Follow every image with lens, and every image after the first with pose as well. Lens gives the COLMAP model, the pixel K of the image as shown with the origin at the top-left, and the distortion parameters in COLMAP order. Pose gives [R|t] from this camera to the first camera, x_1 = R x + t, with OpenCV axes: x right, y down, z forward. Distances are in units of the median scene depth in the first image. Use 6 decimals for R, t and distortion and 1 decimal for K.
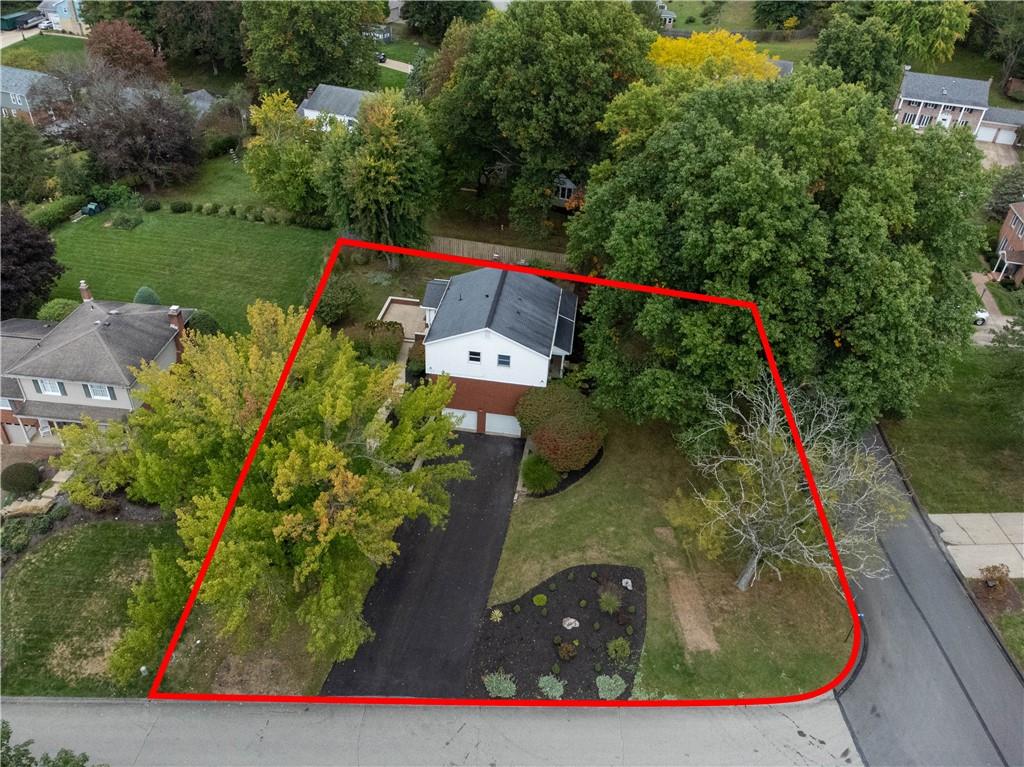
lens RADIAL K [[770.7, 0, 512.0], [0, 770.7, 383.5], [0, 0, 1]] dist [0.015130, 0.014230]
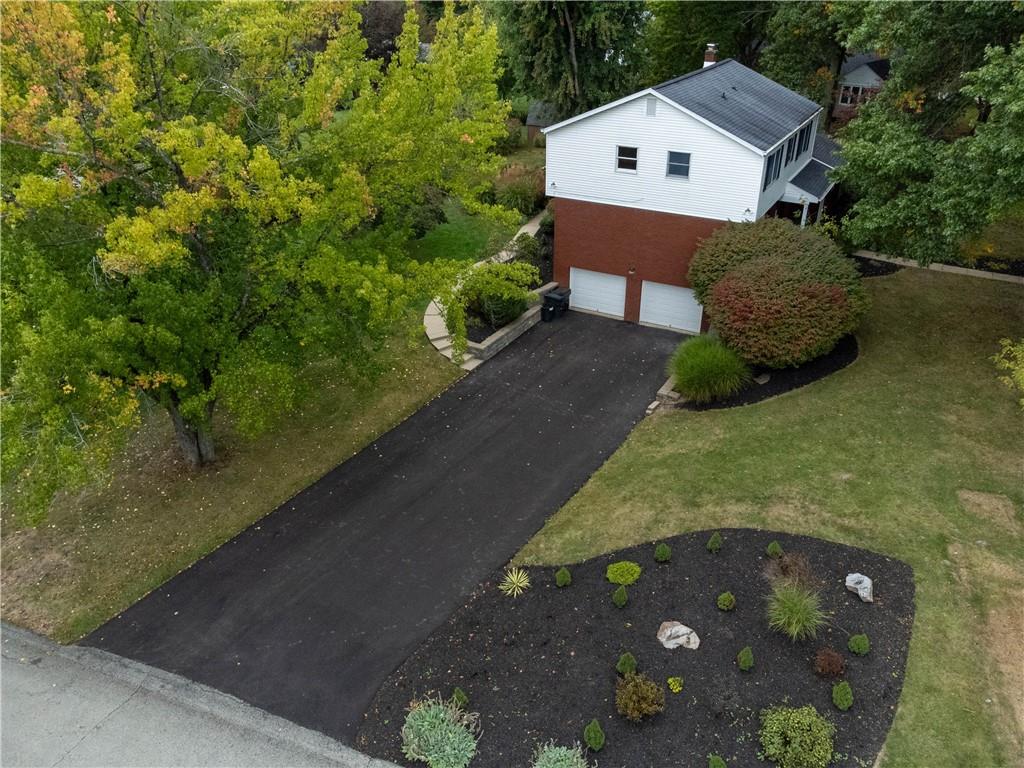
lens RADIAL K [[778.6, 0, 513.1], [0, 778.6, 377.5], [0, 0, 1]] dist [0.027681, -0.001316]
pose [[0.923819, 0.125438, -0.361696, 0.114011], [-0.170772, 0.980614, -0.096093, 0.217042], [0.342631, 0.150540, 0.927331, 0.547167]]
